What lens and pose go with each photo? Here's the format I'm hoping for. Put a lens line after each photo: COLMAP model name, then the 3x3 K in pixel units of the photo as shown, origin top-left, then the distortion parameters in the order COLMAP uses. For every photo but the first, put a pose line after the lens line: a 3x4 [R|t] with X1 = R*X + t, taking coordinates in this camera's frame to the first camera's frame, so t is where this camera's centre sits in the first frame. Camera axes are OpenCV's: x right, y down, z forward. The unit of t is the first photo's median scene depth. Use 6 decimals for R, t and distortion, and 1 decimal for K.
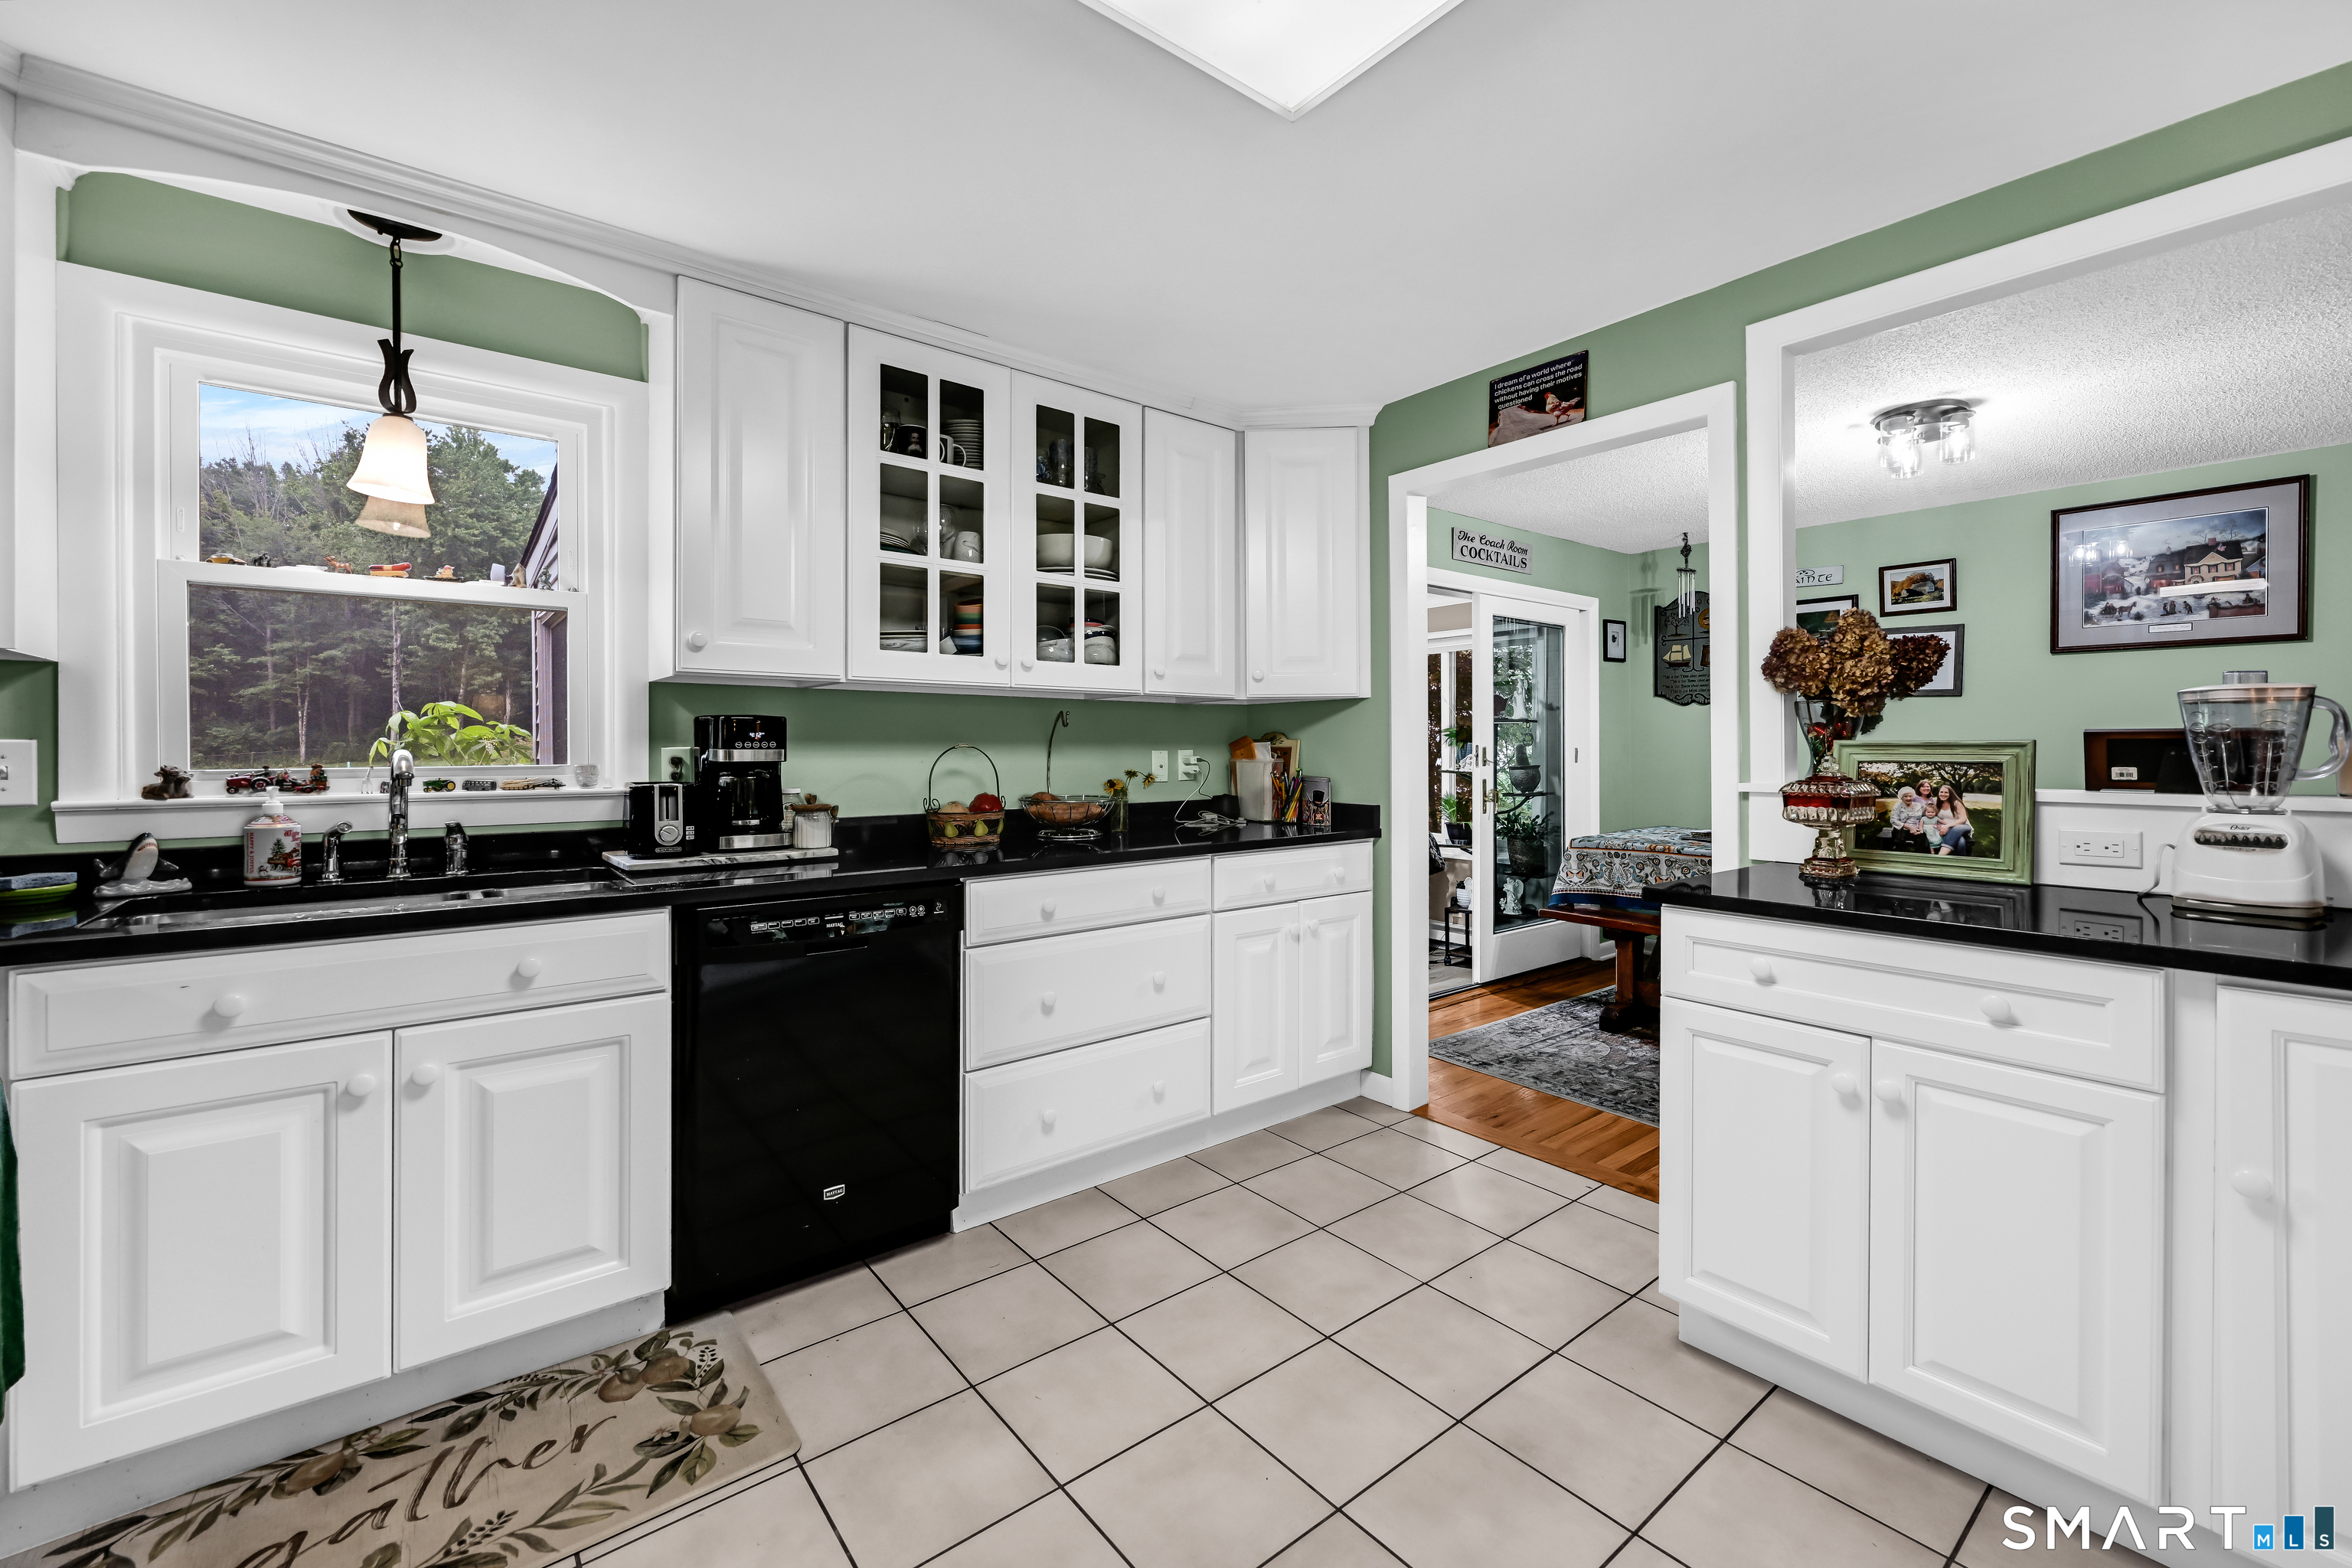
lens RADIAL K [[936.5, 0, 1208.1], [0, 936.5, 743.3], [0, 0, 1]] dist [-0.000078, 0.000185]
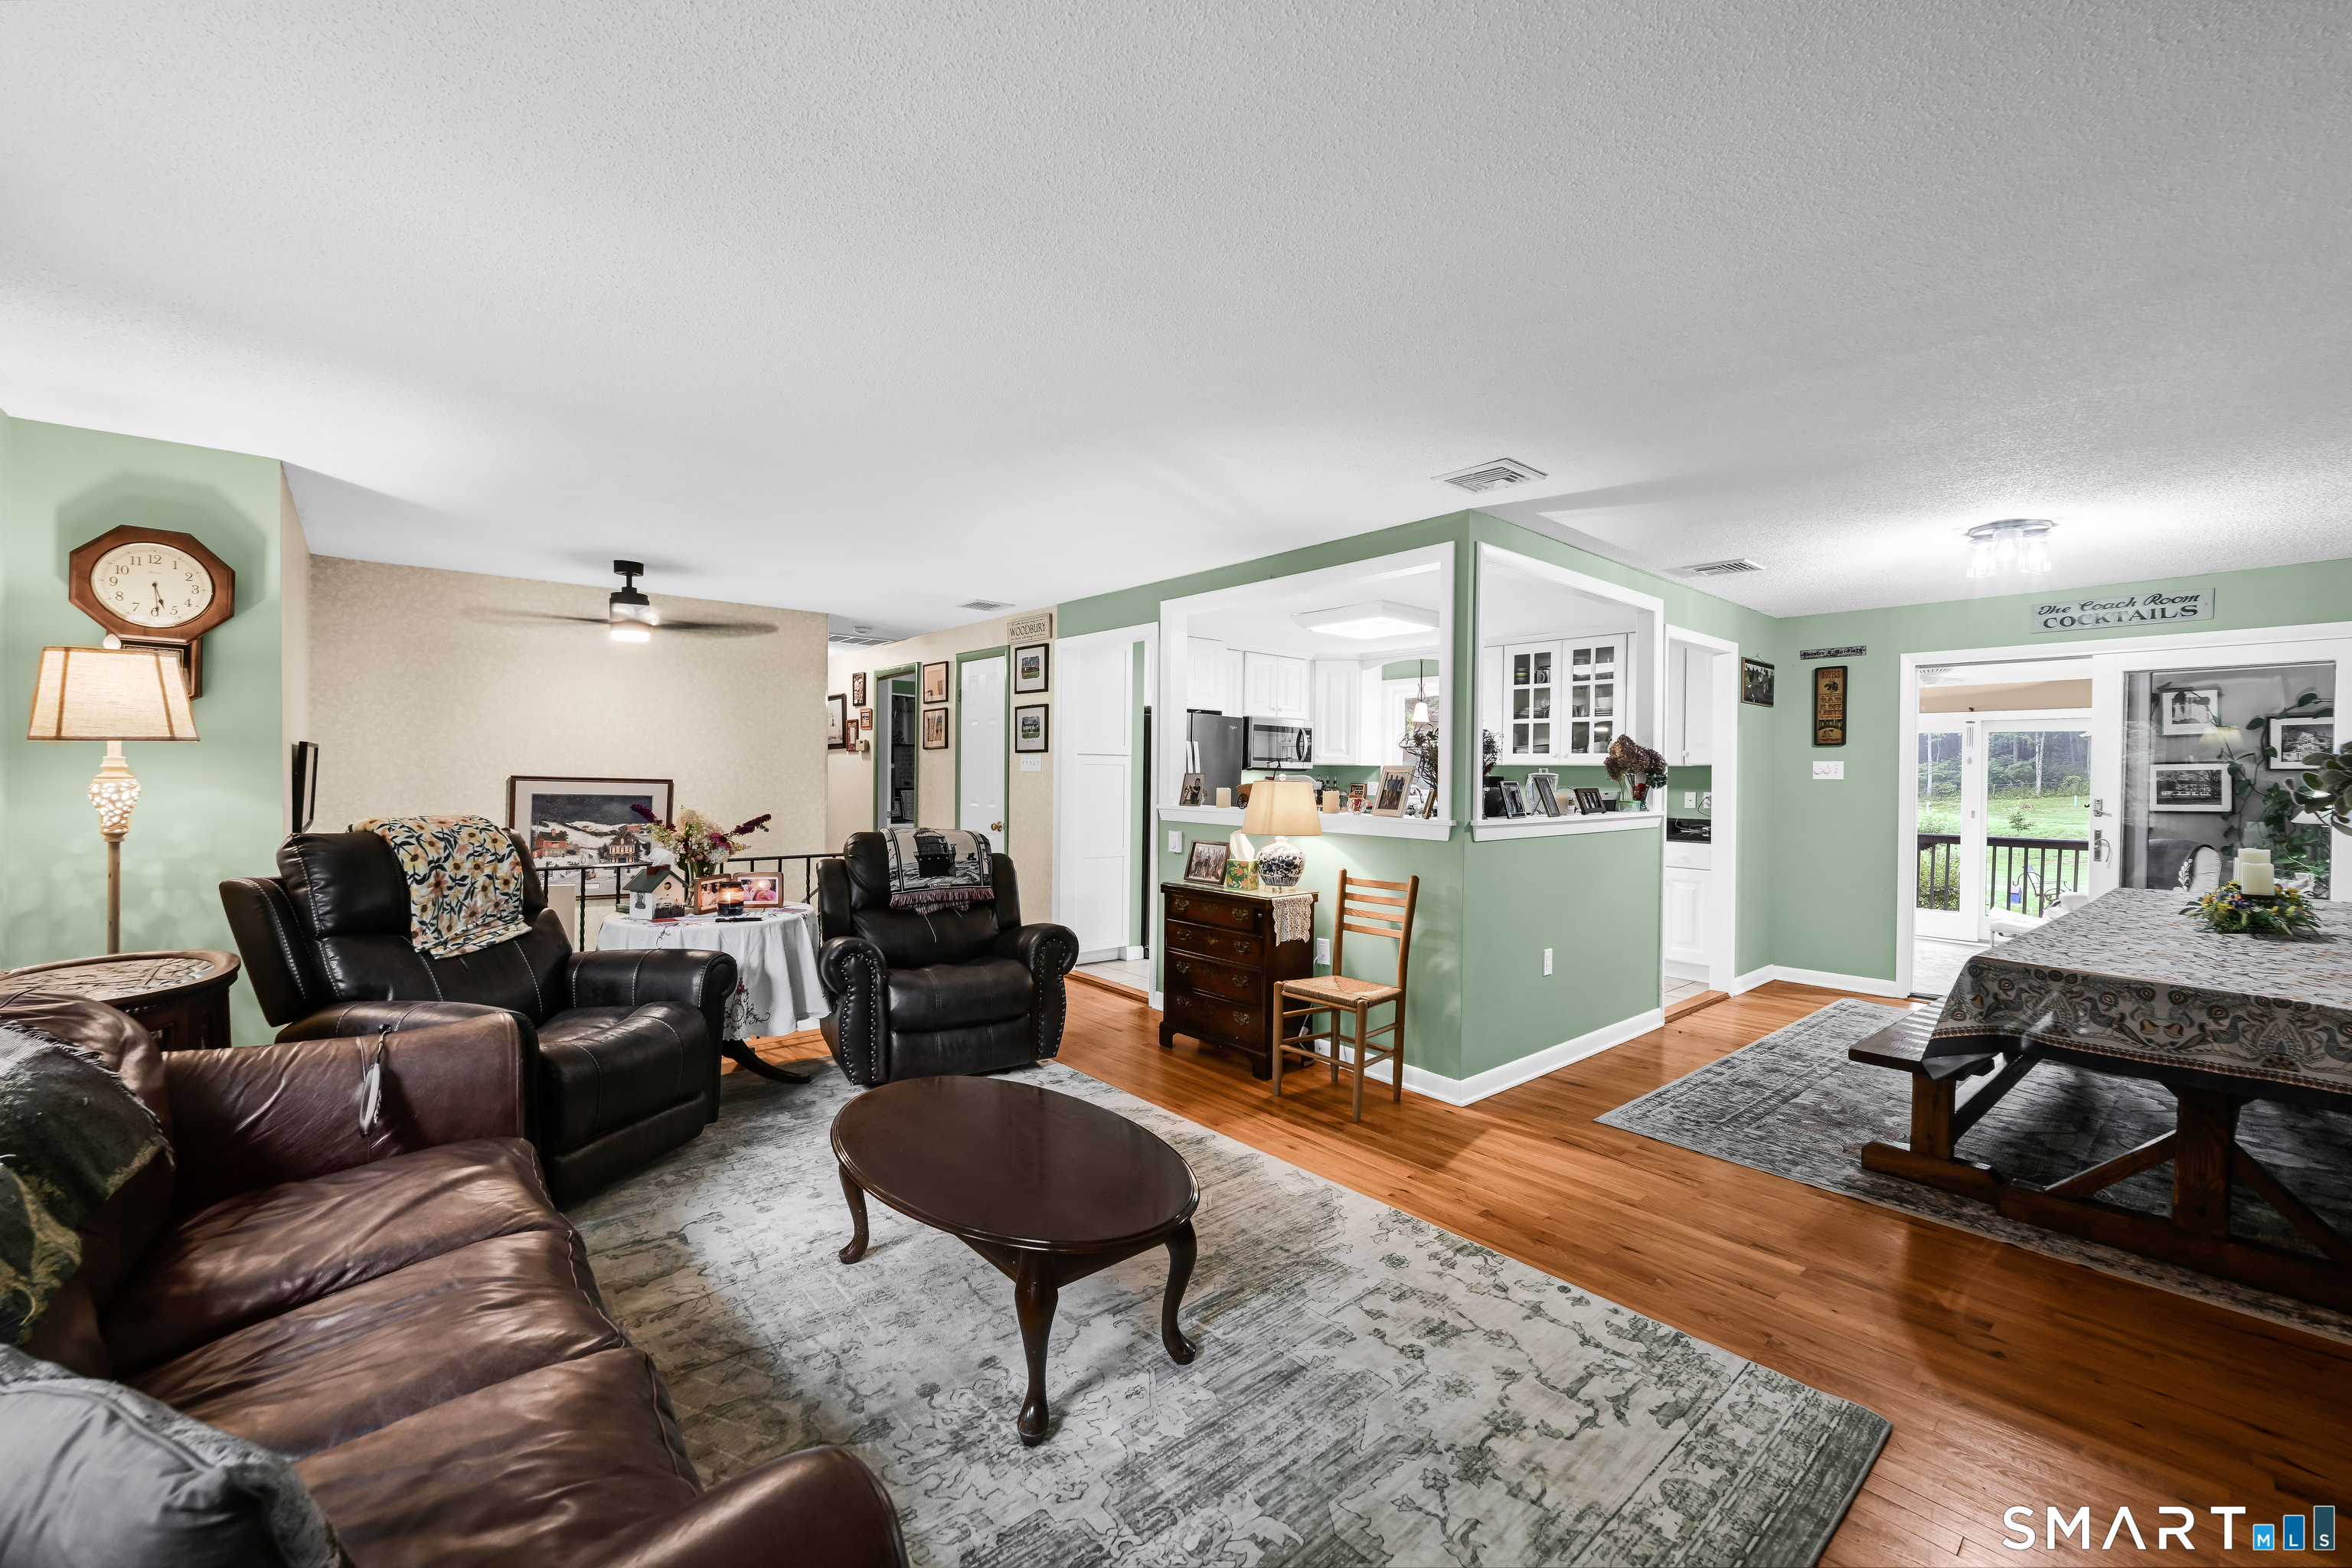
lens RADIAL K [[936.5, 0, 1165.1], [0, 936.5, 773.5], [0, 0, 1]] dist [-0.000078, 0.000185]
pose [[-0.004005, 0.006667, -0.999970, 2.014234], [-0.008572, 0.999941, 0.006701, -0.038542], [0.999955, 0.008598, -0.003947, -0.055622]]
